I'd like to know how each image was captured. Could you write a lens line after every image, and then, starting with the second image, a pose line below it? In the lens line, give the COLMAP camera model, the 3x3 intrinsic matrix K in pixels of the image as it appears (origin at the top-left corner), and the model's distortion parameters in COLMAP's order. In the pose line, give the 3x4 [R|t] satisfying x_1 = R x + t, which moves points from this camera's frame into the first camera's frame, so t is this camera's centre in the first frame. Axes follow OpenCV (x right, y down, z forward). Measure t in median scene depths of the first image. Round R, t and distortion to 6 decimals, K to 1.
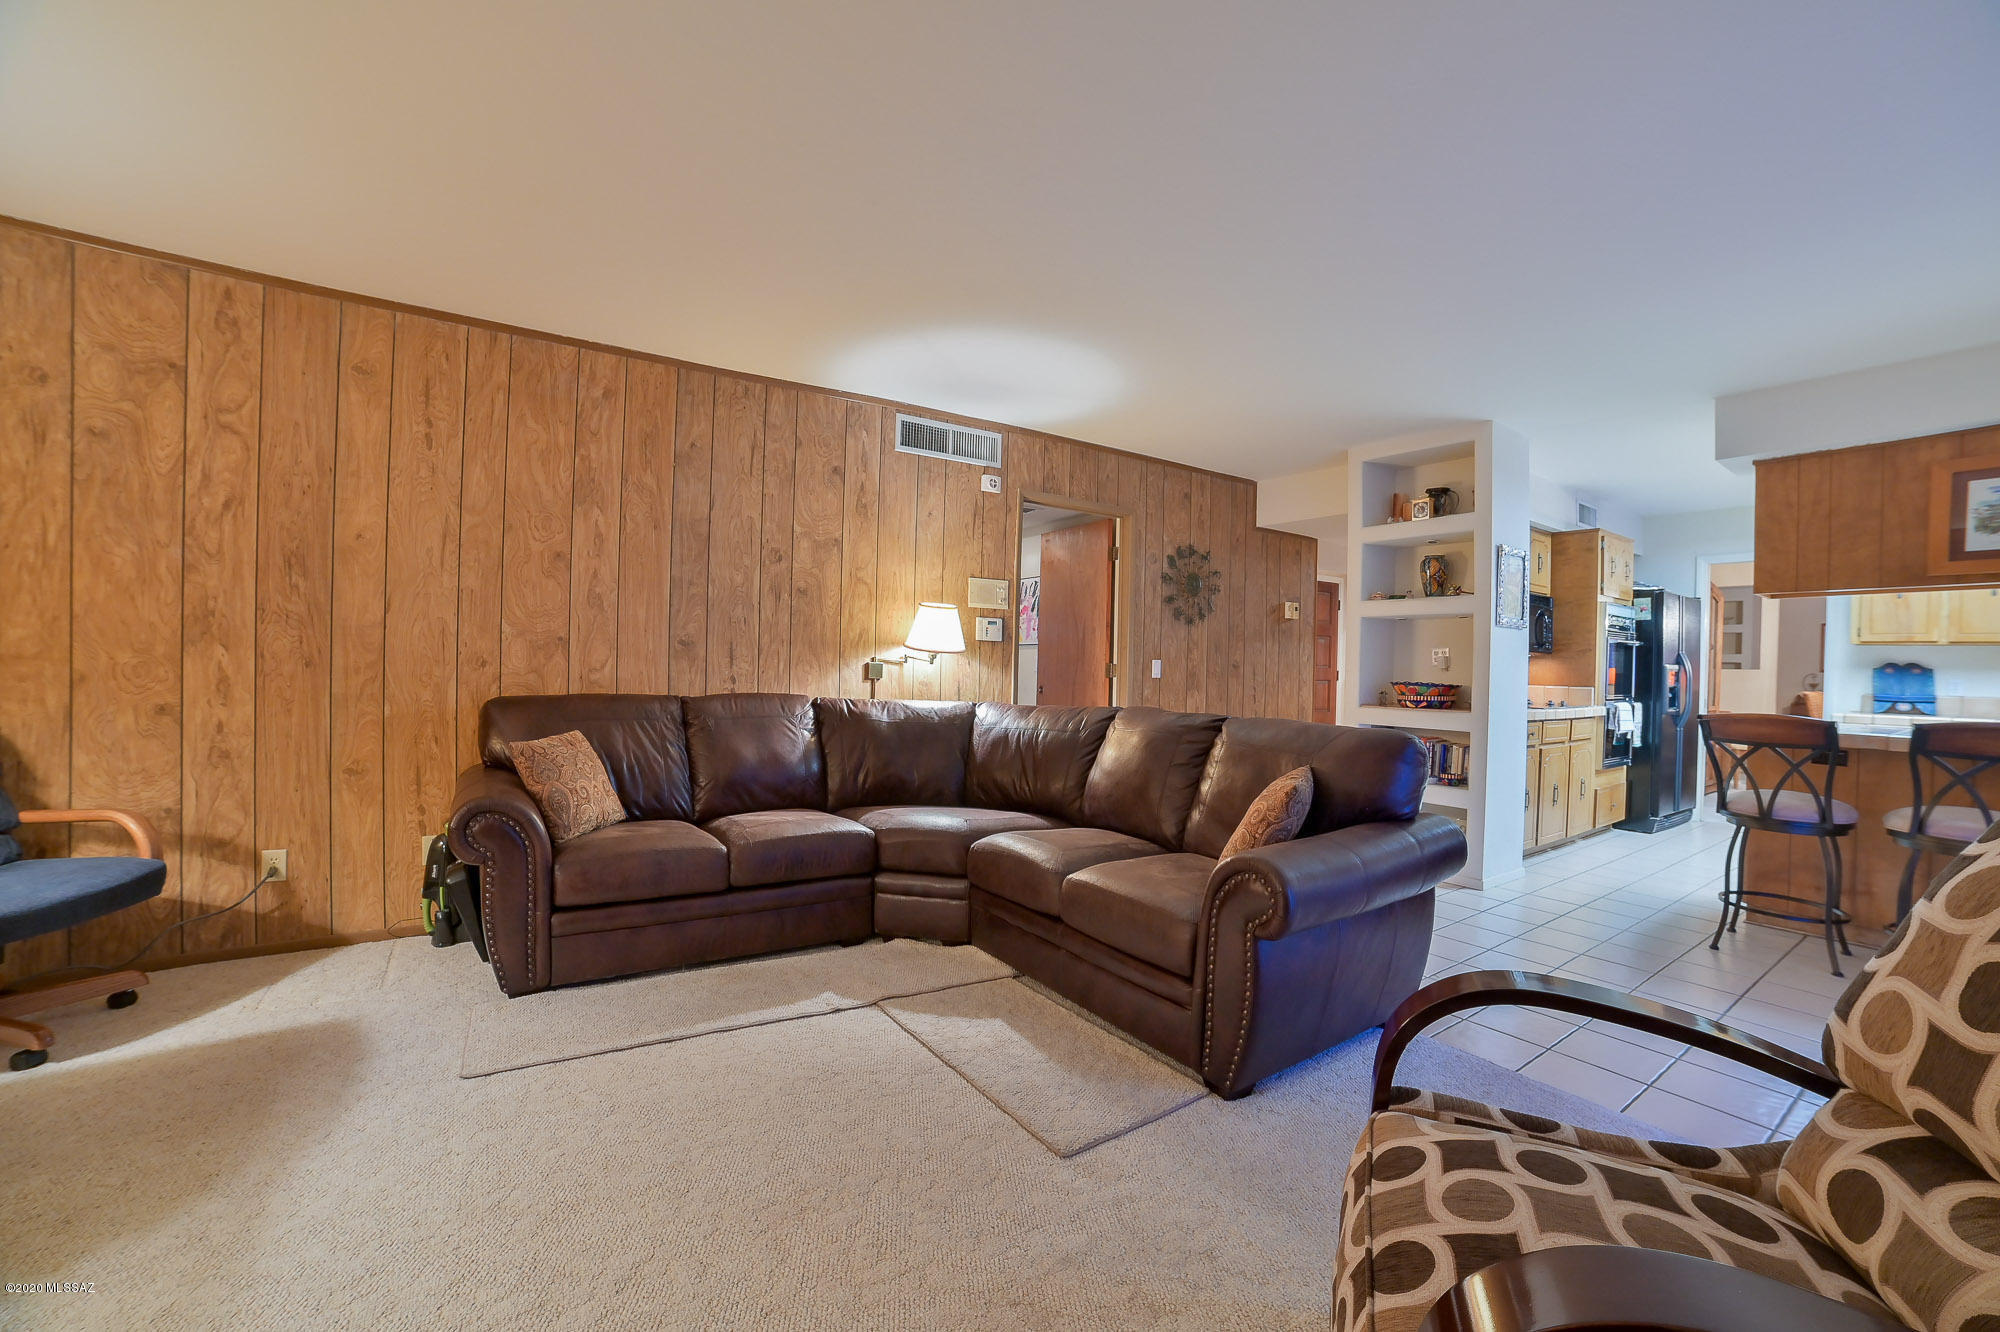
lens RADIAL K [[813.8, 0, 1012.4], [0, 813.8, 668.0], [0, 0, 1]] dist [-0.109677, 0.042701]
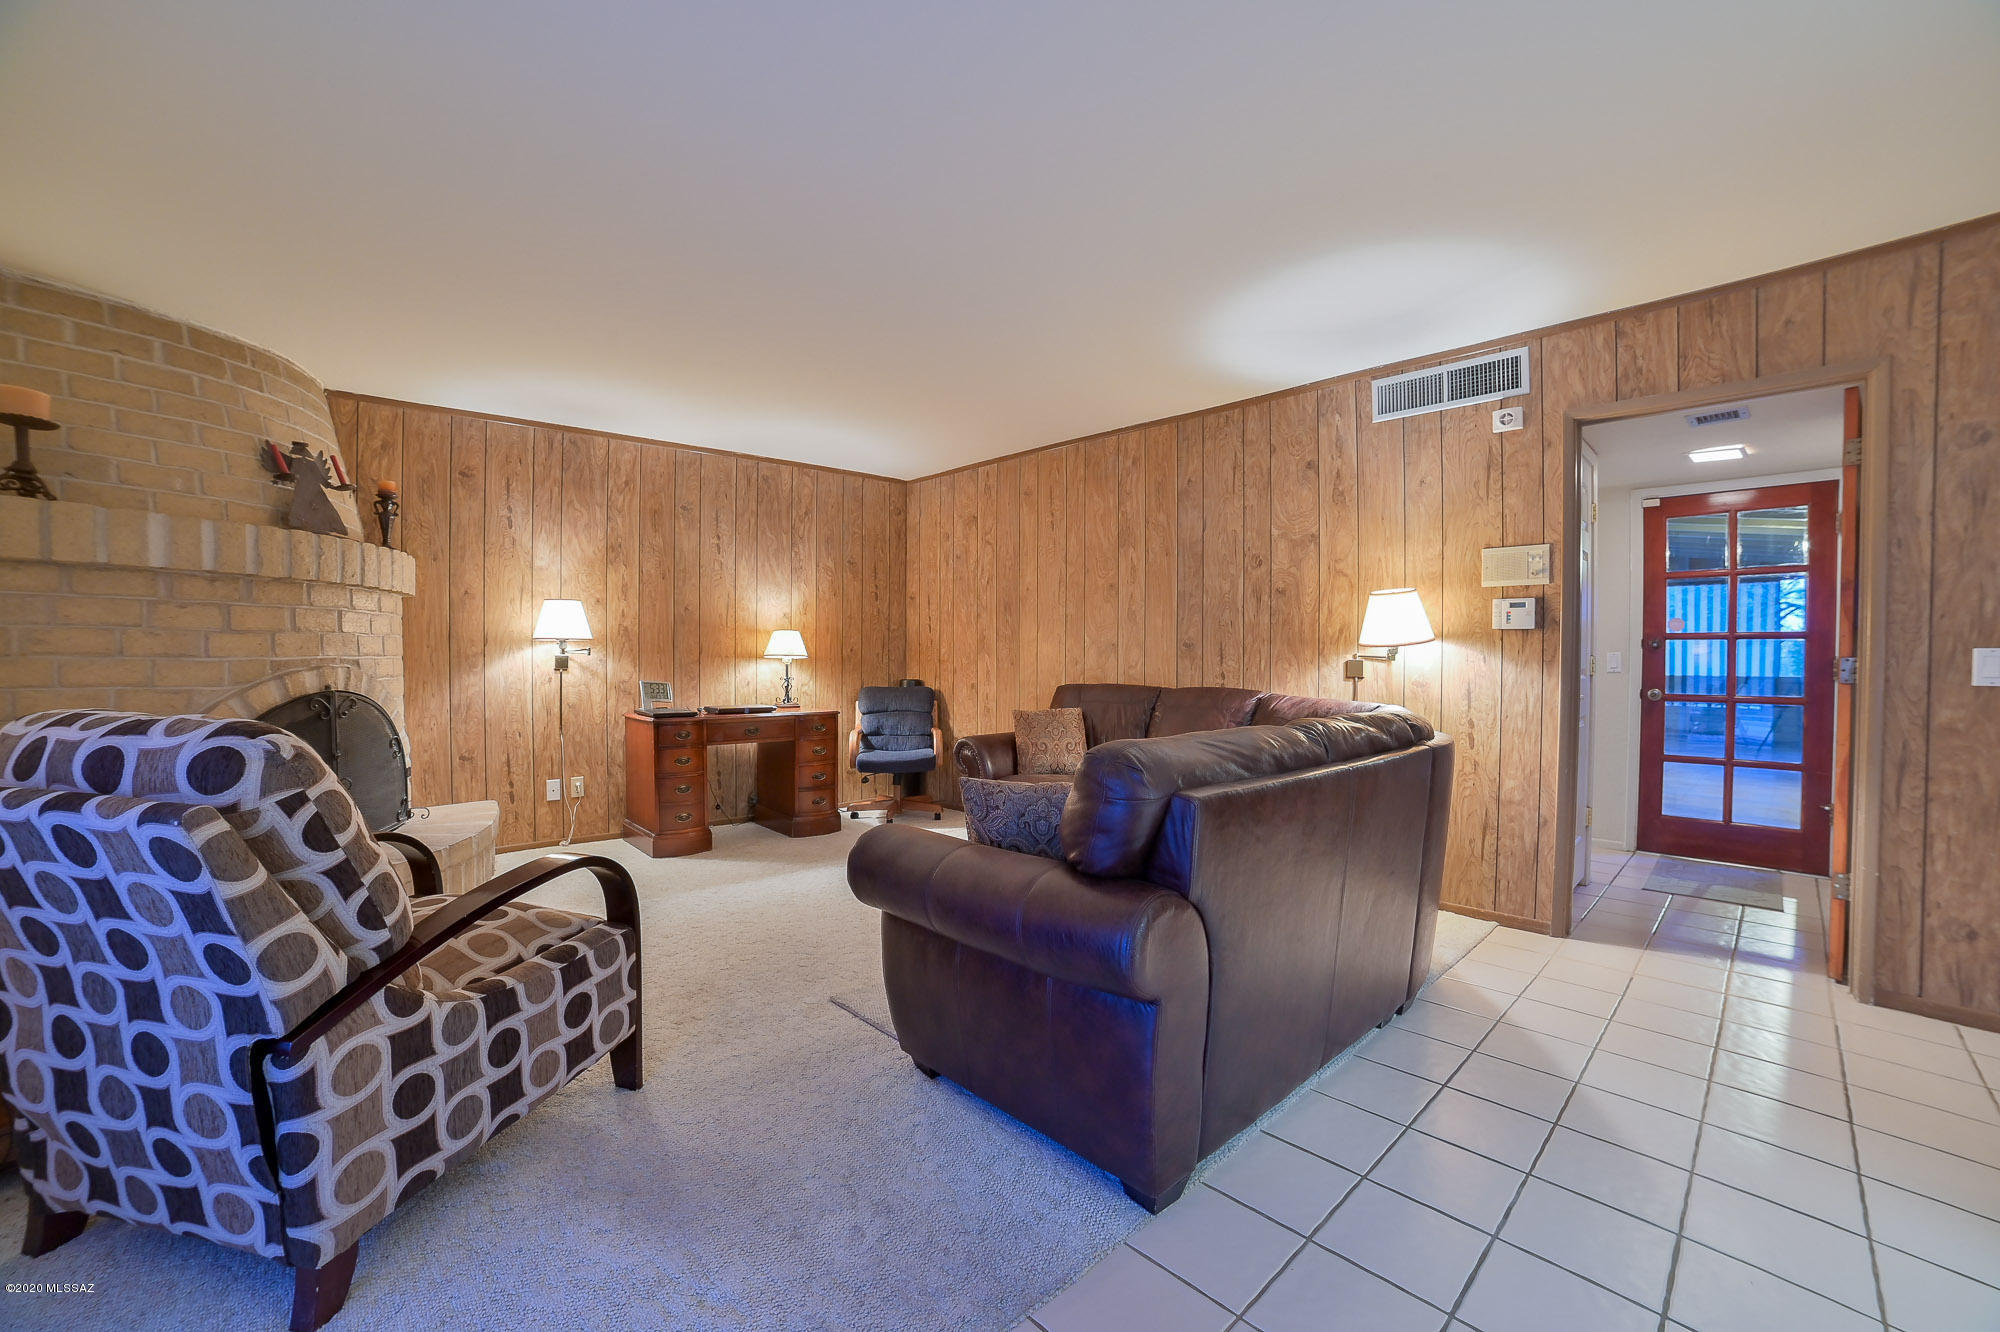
lens RADIAL K [[813.8, 0, 1012.4], [0, 813.8, 668.0], [0, 0, 1]] dist [-0.109677, 0.042701]
pose [[0.158409, -0.006312, -0.987353, 0.705519], [-0.011675, 0.999898, -0.008266, 0.015550], [0.987305, 0.012837, 0.158319, 0.503829]]
